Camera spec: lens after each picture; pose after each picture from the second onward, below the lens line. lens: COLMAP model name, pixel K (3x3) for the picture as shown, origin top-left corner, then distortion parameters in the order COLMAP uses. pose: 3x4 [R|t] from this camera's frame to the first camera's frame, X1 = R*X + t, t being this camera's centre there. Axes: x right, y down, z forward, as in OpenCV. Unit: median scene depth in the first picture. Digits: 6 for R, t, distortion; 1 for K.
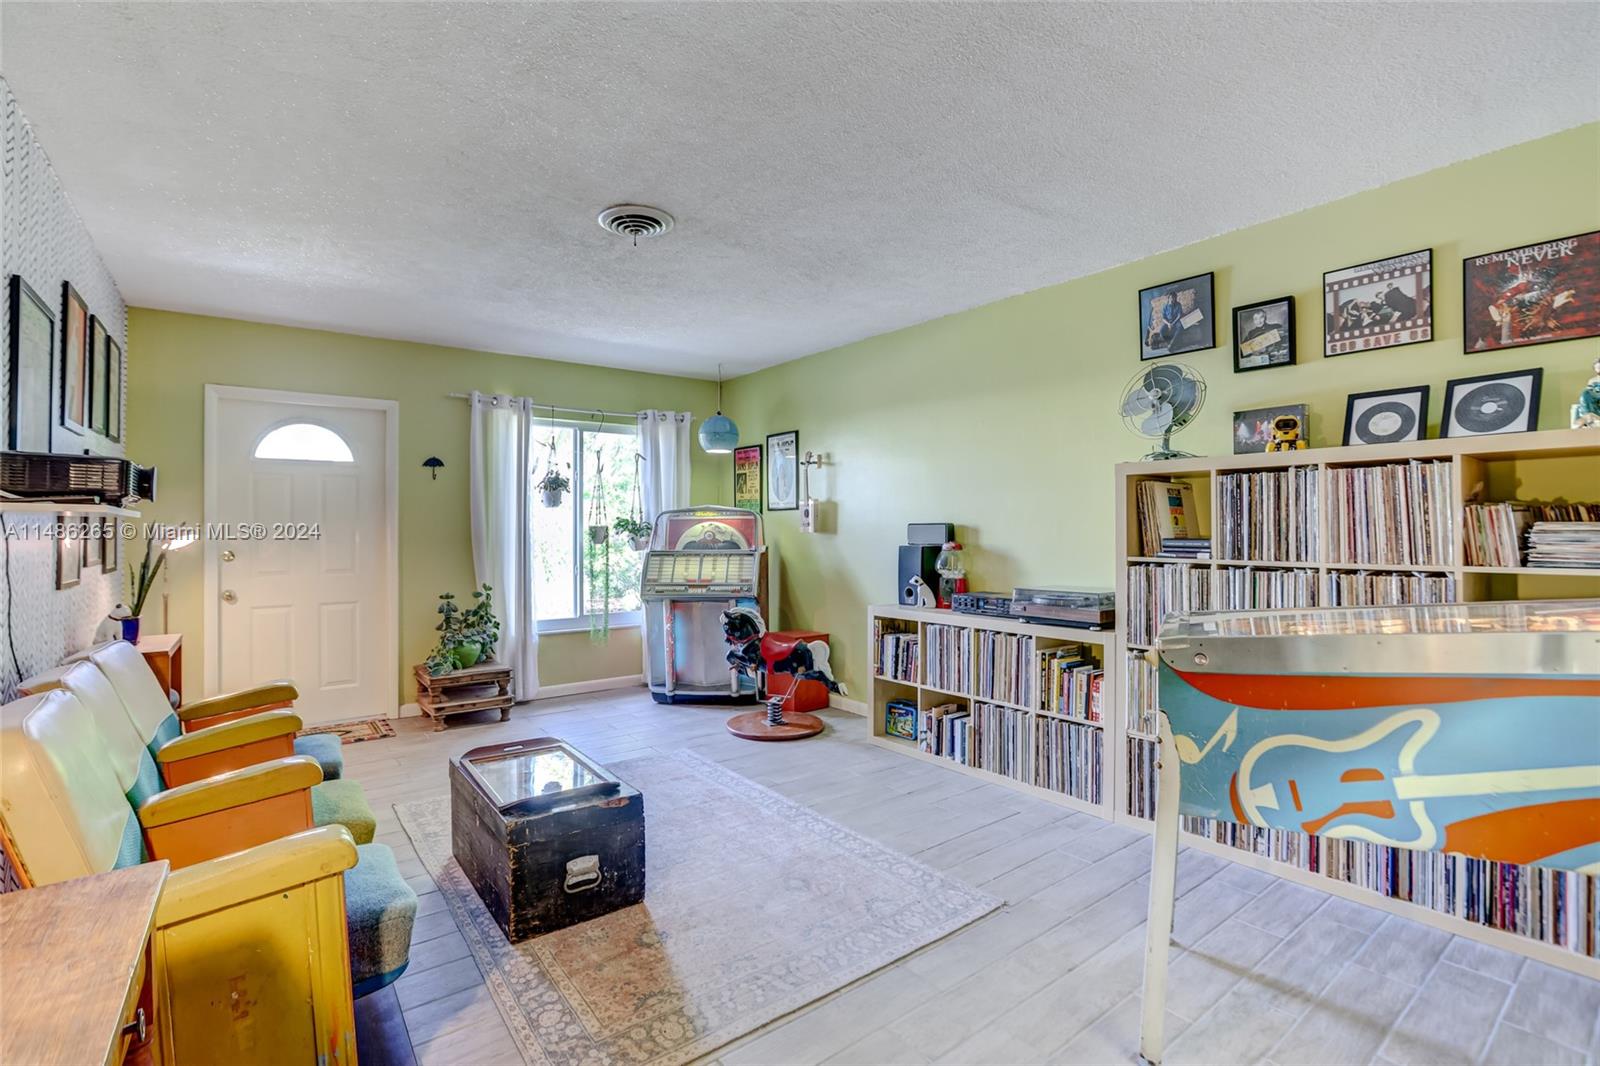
lens RADIAL K [[729.9, 0, 787.9], [0, 729.9, 527.9], [0, 0, 1]] dist [-0.048312, 0.000302]
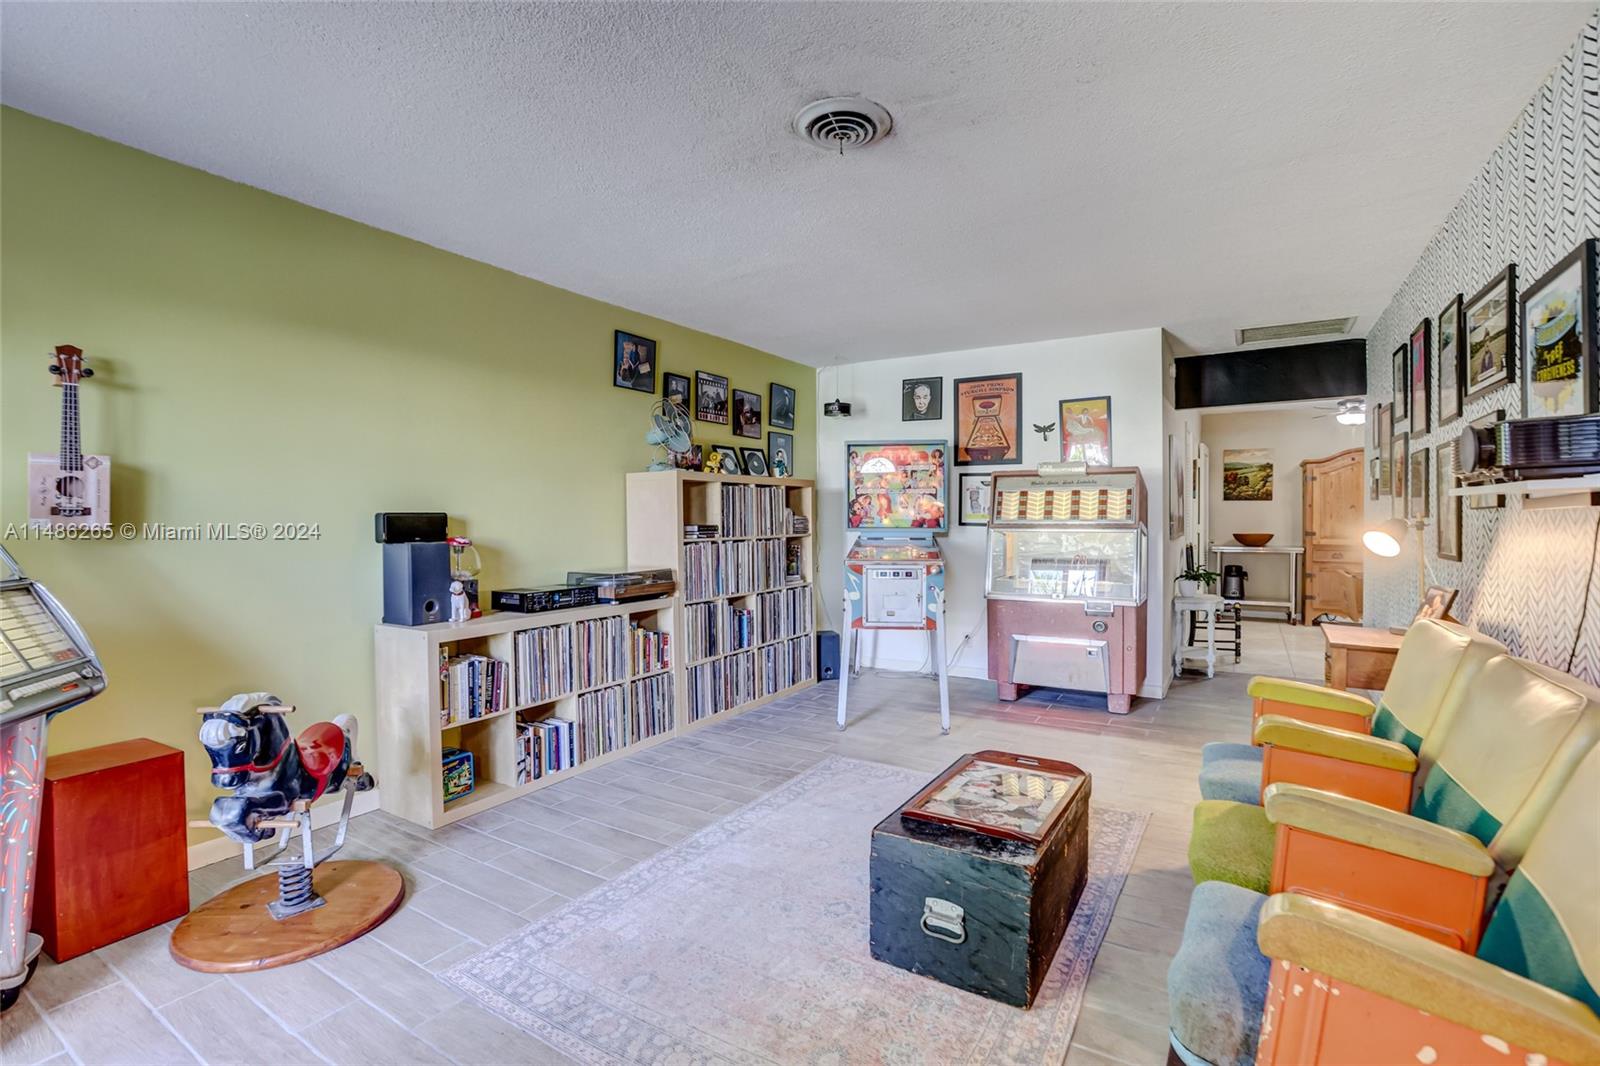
lens RADIAL K [[729.9, 0, 787.9], [0, 729.9, 527.9], [0, 0, 1]] dist [-0.048312, 0.000302]
pose [[-0.355812, -0.011186, 0.934491, -0.846724], [0.000783, 0.999924, 0.012268, 0.001706], [-0.934557, 0.005097, -0.355776, 1.223049]]
